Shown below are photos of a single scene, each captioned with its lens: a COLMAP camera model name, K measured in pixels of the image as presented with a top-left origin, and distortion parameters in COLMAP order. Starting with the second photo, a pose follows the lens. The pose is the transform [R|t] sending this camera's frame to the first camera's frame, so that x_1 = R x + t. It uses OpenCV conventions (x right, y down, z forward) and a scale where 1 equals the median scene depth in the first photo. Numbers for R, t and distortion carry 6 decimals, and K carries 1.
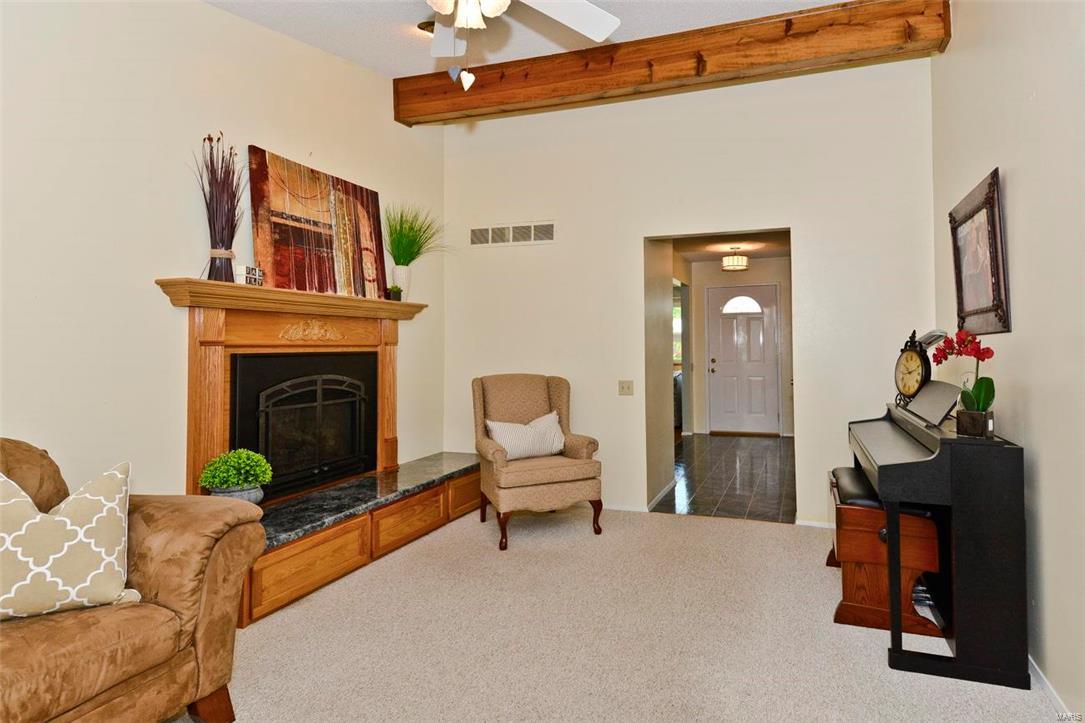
lens RADIAL K [[584.5, 0, 546.6], [0, 584.5, 350.5], [0, 0, 1]] dist [0.050336, -0.037415]
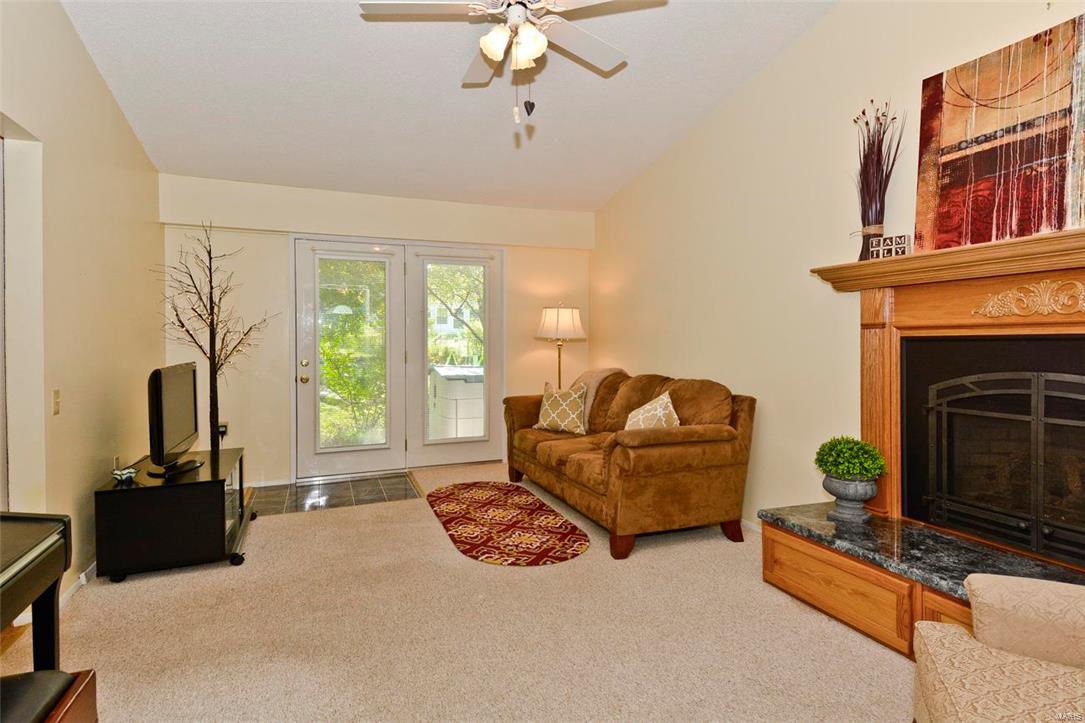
lens RADIAL K [[584.5, 0, 546.6], [0, 584.5, 350.5], [0, 0, 1]] dist [0.050336, -0.037415]
pose [[-0.707620, 0.017504, -0.706376, 0.429285], [0.004149, 0.999779, 0.020618, 0.005331], [0.706581, 0.011659, -0.707536, 1.150441]]
